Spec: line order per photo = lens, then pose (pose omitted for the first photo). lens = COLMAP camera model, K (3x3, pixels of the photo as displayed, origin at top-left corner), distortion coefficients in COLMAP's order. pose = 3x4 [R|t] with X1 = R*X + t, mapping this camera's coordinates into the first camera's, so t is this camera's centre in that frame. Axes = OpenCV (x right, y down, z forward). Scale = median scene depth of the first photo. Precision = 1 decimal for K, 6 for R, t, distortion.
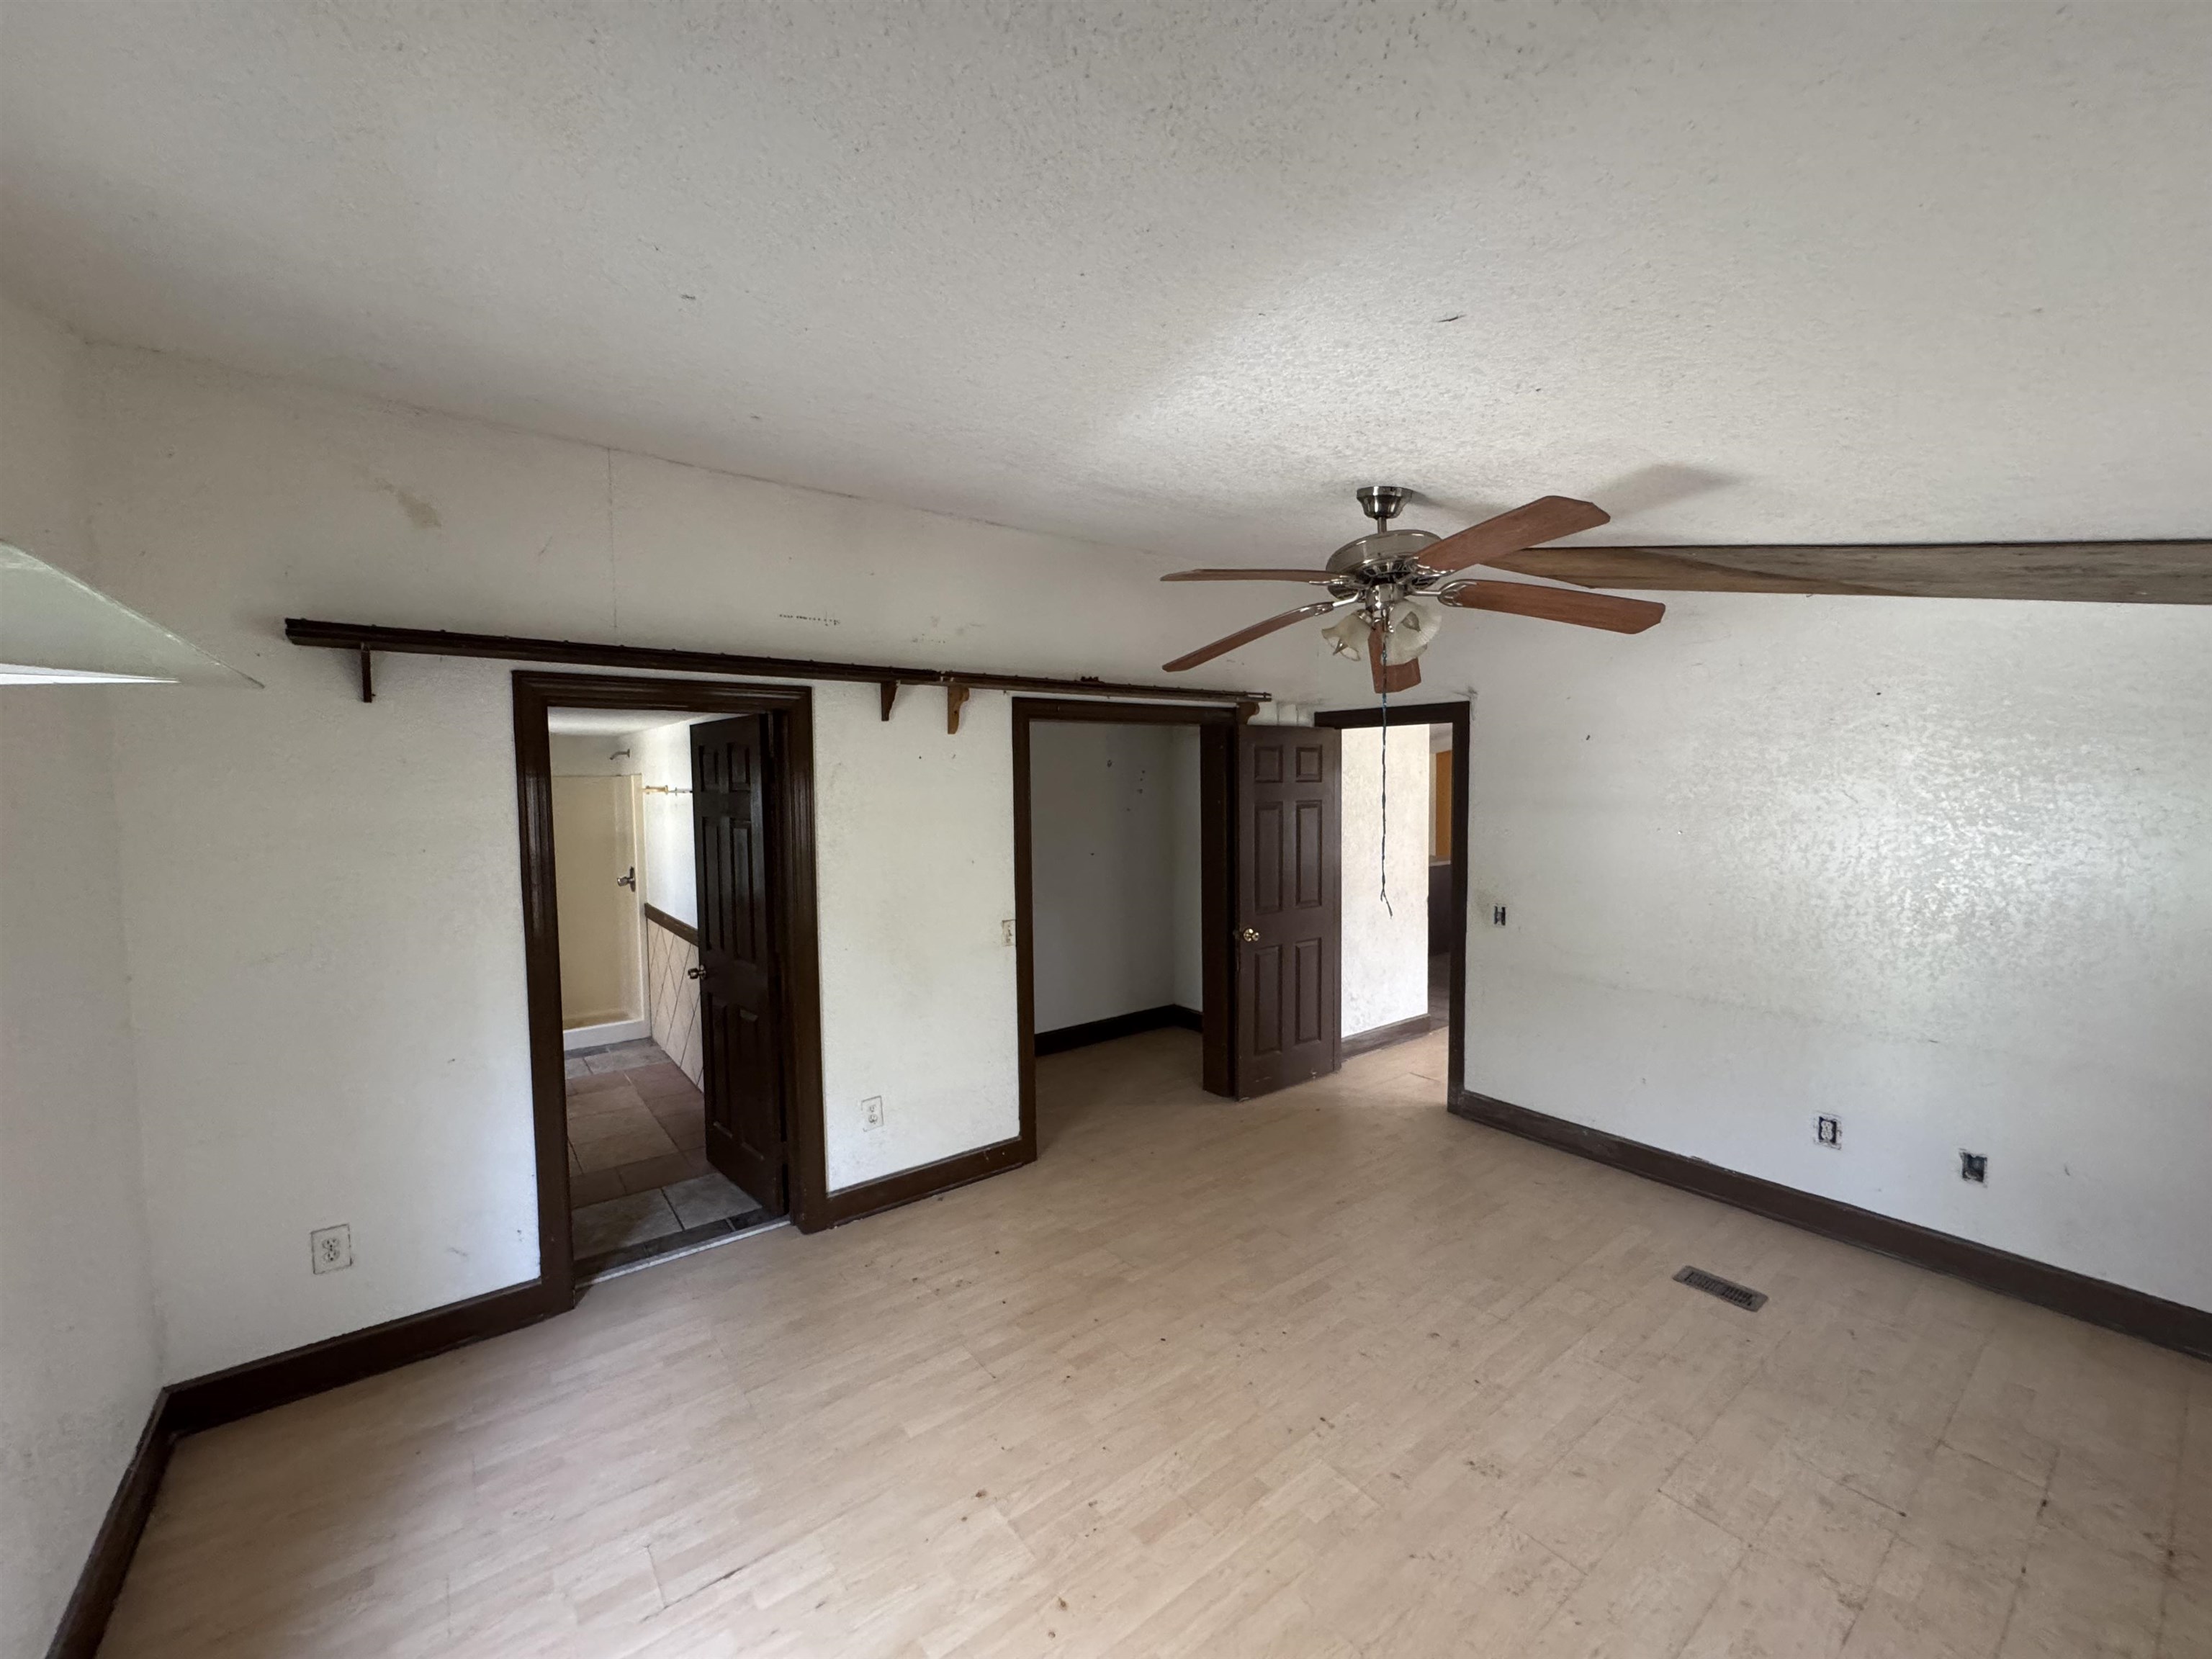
lens RADIAL K [[884.8, 0, 1107.5], [0, 884.8, 834.0], [0, 0, 1]] dist [-0.002480, 0.000724]
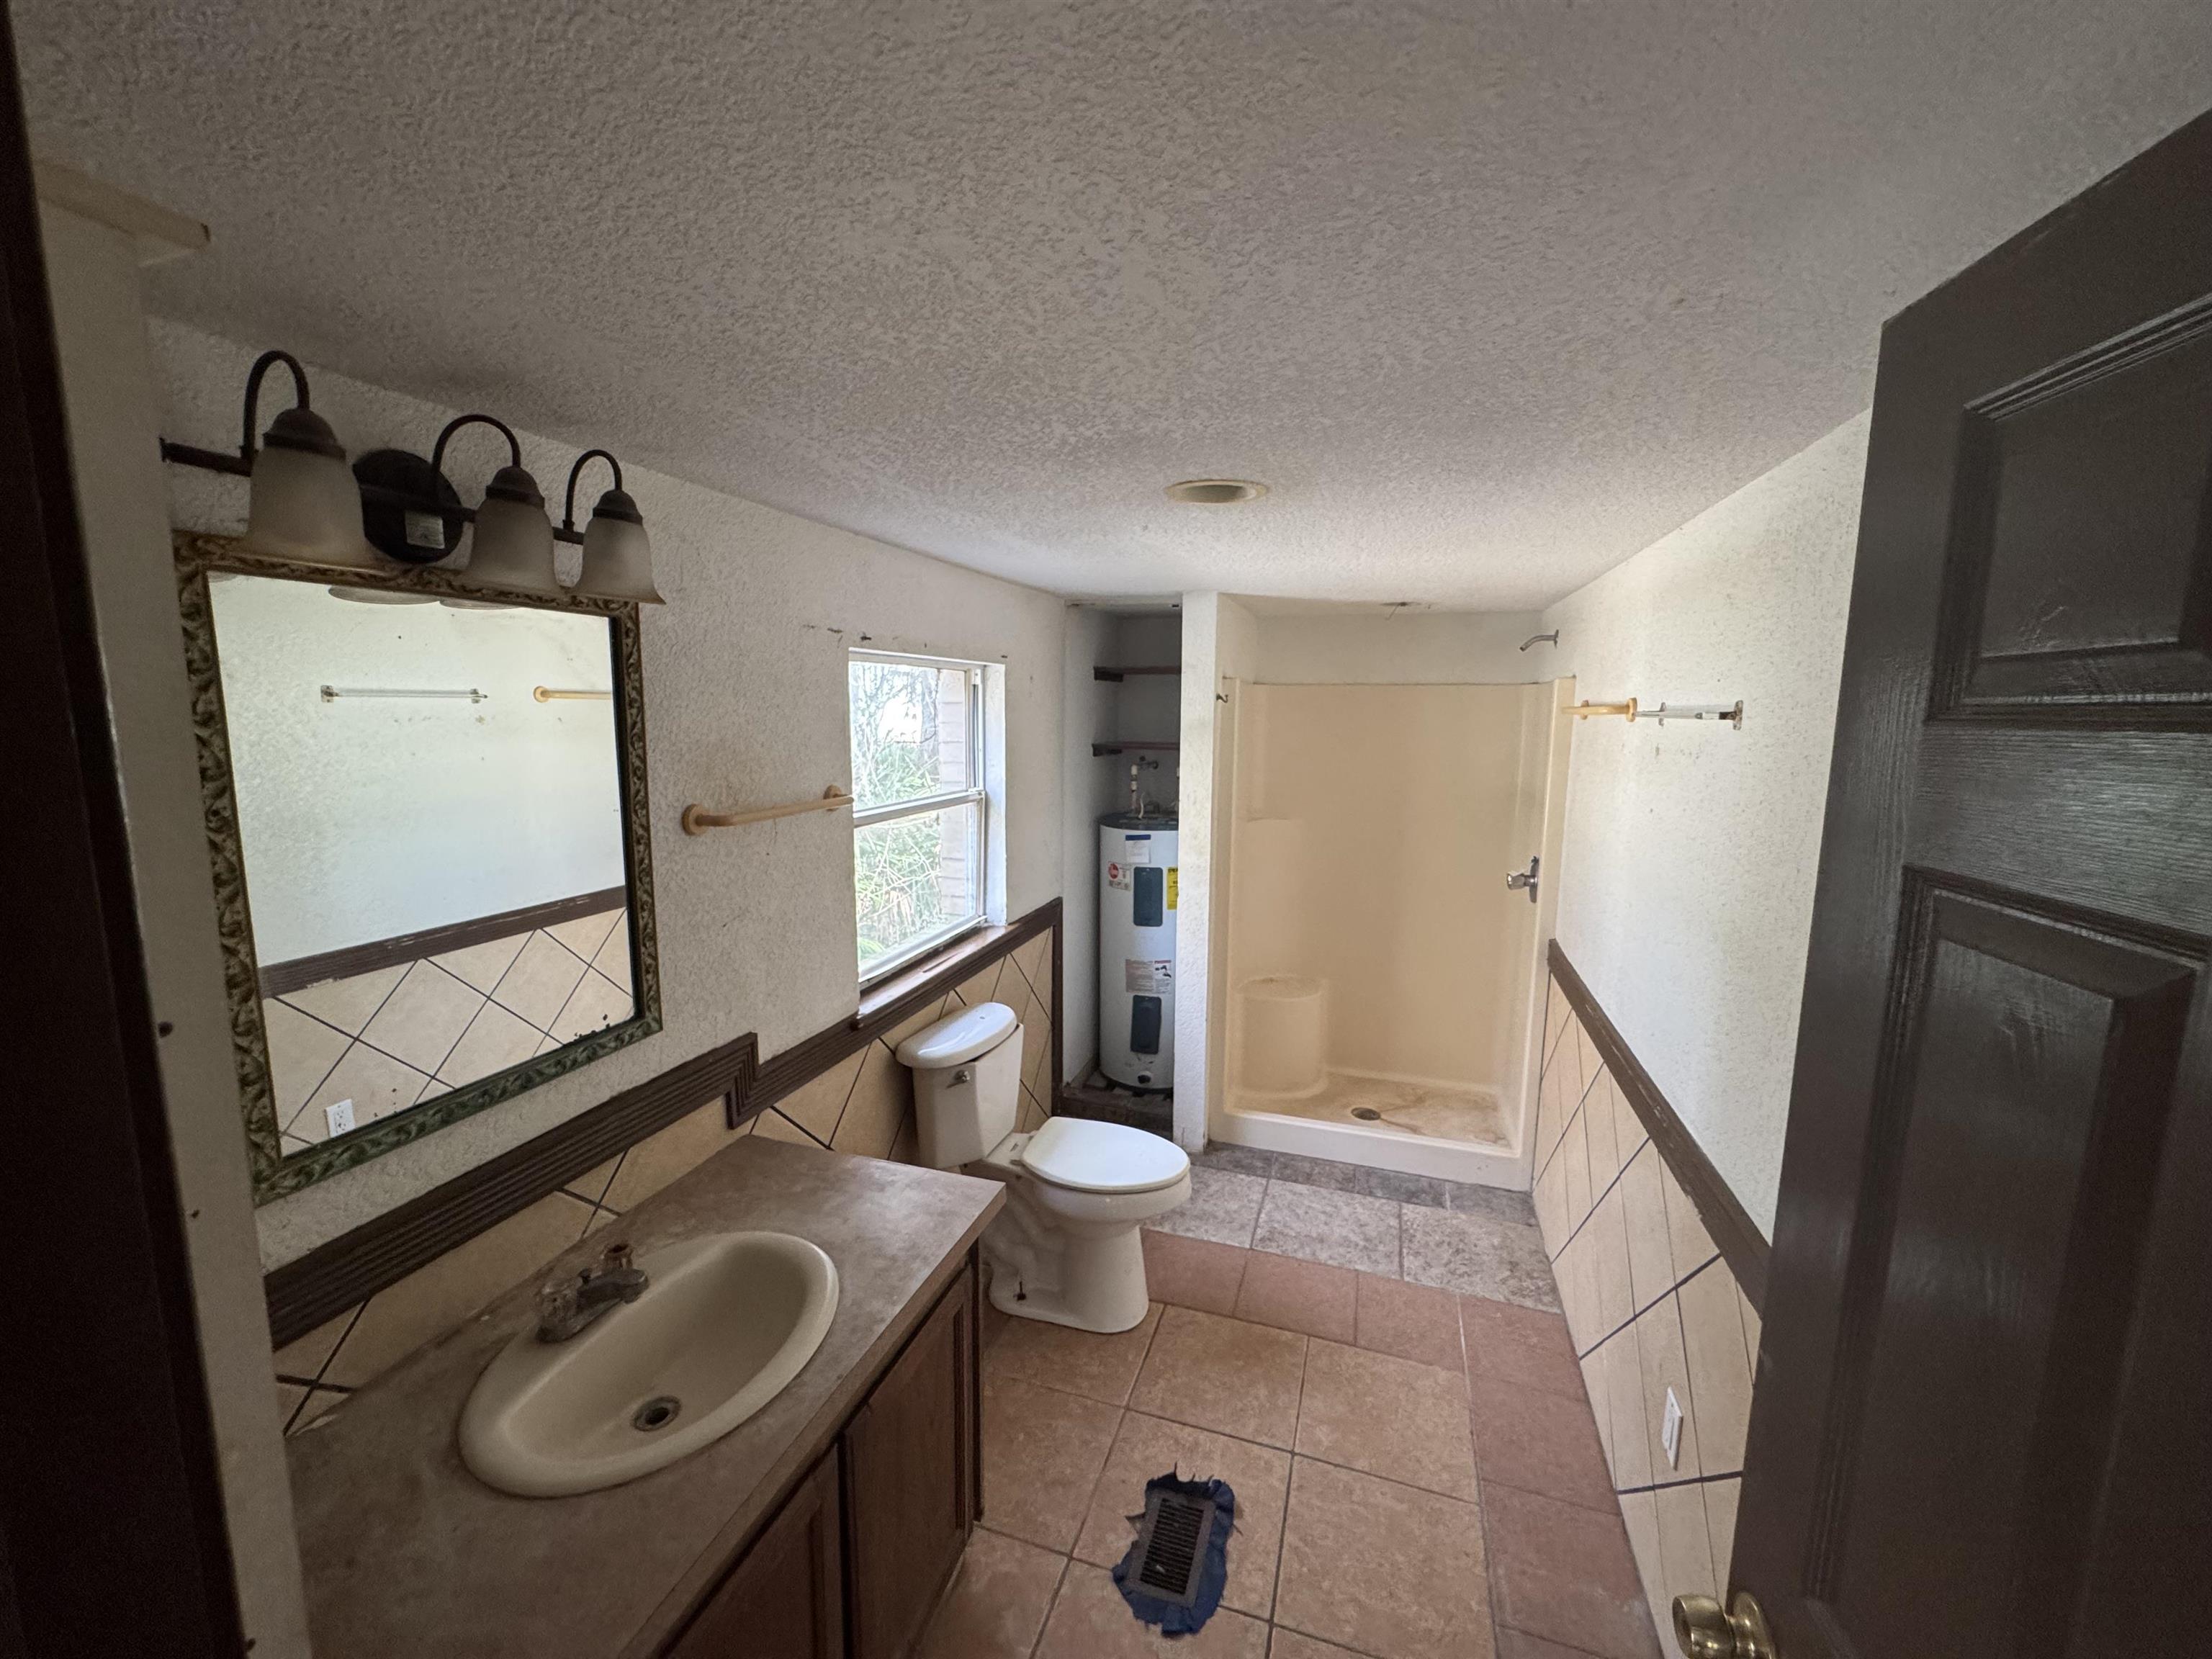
lens RADIAL K [[884.8, 0, 1104.9], [0, 884.8, 826.3], [0, 0, 1]] dist [-0.002480, 0.000724]
pose [[0.568471, 0.130942, -0.812216, -0.284393], [-0.068538, 0.991358, 0.111853, -0.024321], [0.819844, -0.007918, 0.572533, 0.537928]]
